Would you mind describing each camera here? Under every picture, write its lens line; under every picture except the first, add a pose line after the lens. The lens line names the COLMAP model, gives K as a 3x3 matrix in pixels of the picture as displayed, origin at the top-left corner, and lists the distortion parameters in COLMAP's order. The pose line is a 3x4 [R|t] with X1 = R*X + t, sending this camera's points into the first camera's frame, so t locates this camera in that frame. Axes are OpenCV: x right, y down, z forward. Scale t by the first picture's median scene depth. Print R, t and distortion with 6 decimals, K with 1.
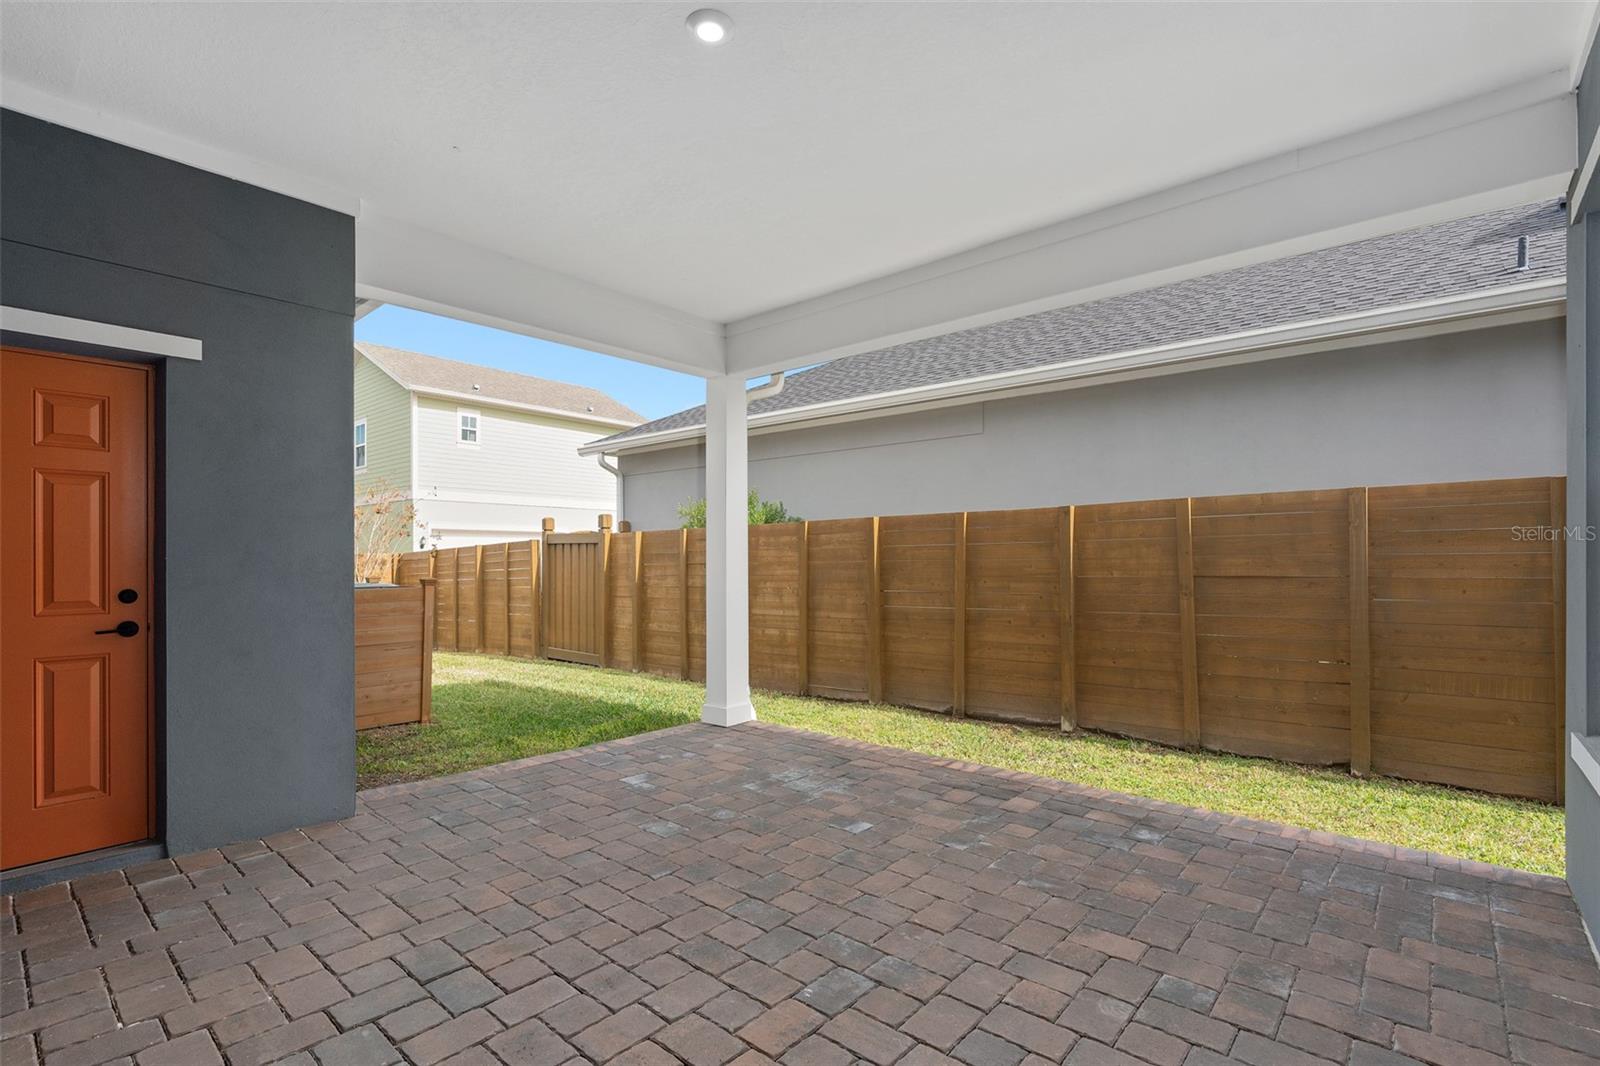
lens RADIAL K [[723.0, 0, 775.2], [0, 723.0, 562.8], [0, 0, 1]] dist [-0.000787, 0.001059]
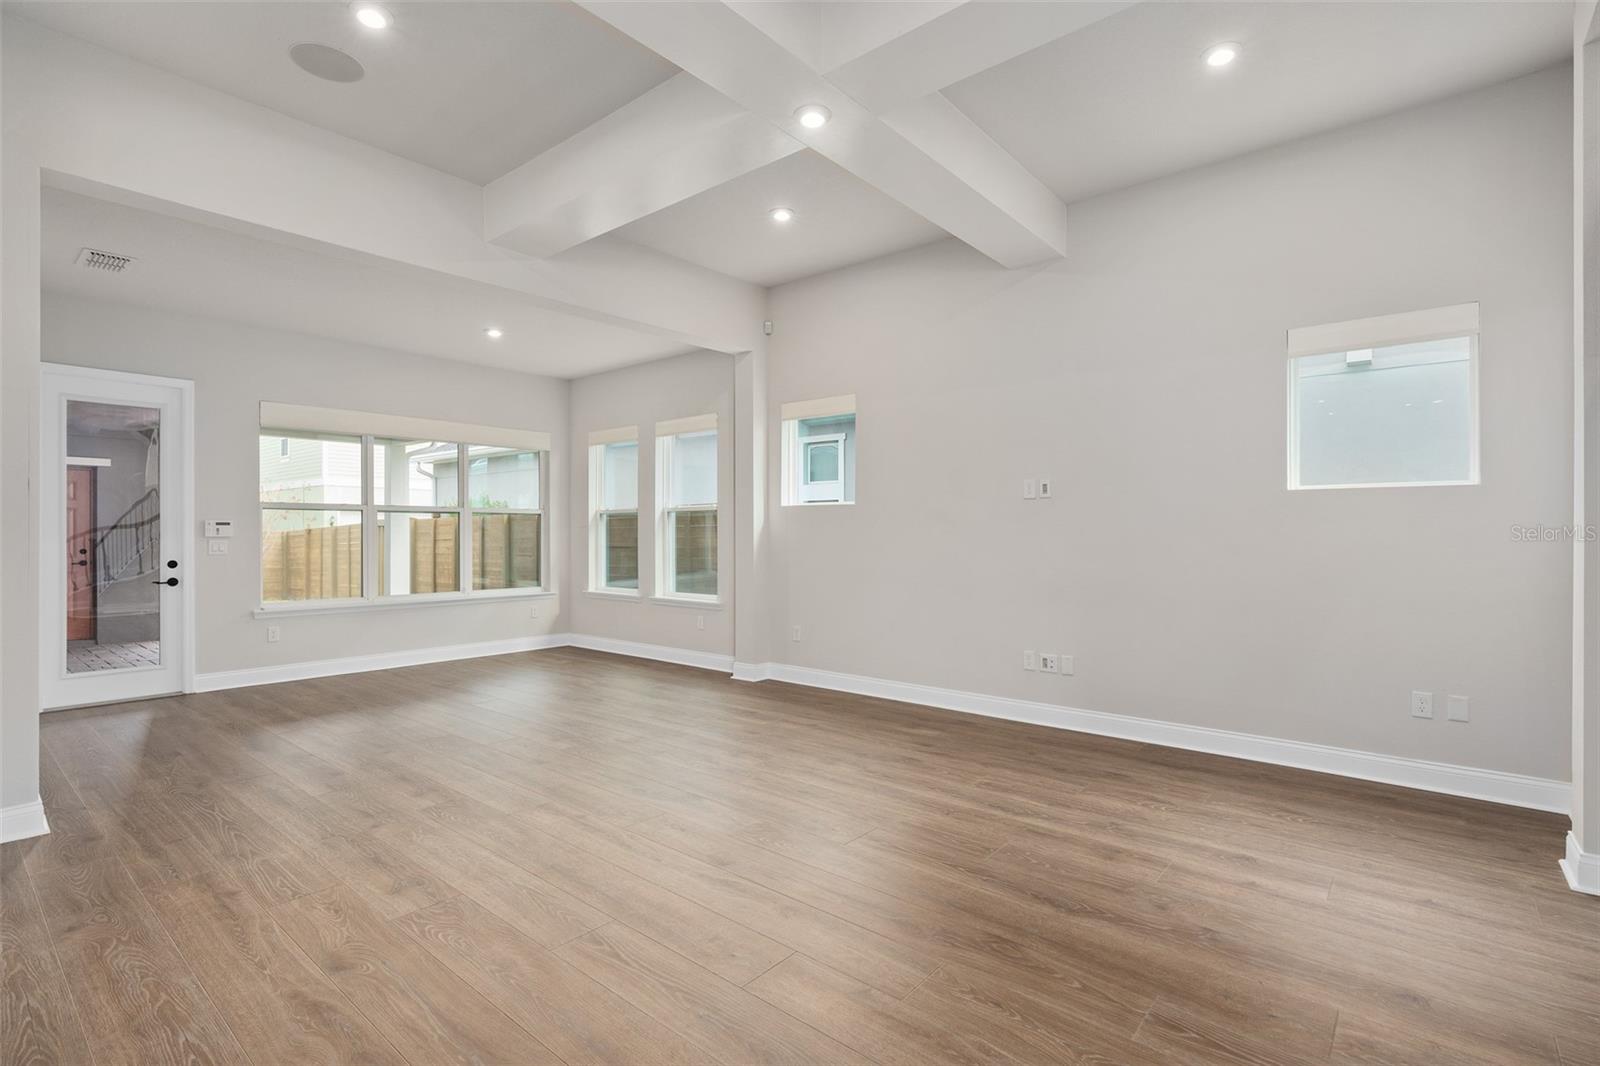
lens RADIAL K [[766.8, 0, 789.1], [0, 766.8, 541.1], [0, 0, 1]] dist [0.003856, -0.001271]
pose [[0.999934, 0.006515, 0.009495, 1.742136], [-0.006547, 0.999973, 0.003325, -0.018864], [-0.009473, -0.003387, 0.999949, -1.927739]]
